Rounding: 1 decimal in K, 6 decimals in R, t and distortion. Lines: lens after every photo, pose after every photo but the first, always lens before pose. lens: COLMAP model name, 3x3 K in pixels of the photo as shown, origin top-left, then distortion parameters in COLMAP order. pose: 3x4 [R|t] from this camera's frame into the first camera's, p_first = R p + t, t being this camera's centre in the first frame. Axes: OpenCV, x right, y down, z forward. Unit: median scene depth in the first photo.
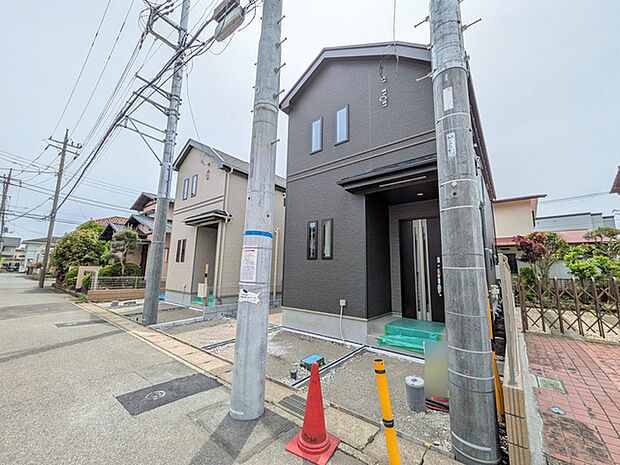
lens RADIAL K [[247.8, 0, 311.7], [0, 247.8, 232.2], [0, 0, 1]] dist [0.001565, 0.000111]
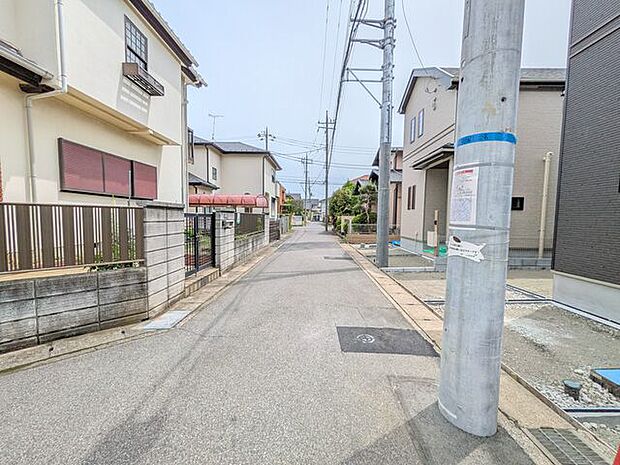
lens RADIAL K [[247.8, 0, 311.7], [0, 247.8, 232.2], [0, 0, 1]] dist [0.001565, 0.000111]
pose [[0.616796, 0.036619, -0.786271, -0.003318], [0.120742, 0.982693, 0.140484, 0.038030], [0.777807, -0.181586, 0.601699, 0.149480]]
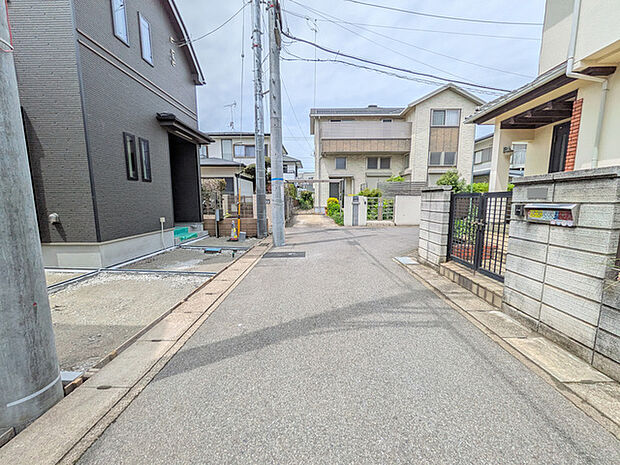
lens RADIAL K [[247.8, 0, 311.7], [0, 247.8, 232.2], [0, 0, 1]] dist [0.001565, 0.000111]
pose [[-0.617638, -0.119263, 0.777367, -1.070982], [-0.132042, 0.990130, 0.046994, 0.163960], [-0.775299, -0.073620, -0.627289, 1.013762]]
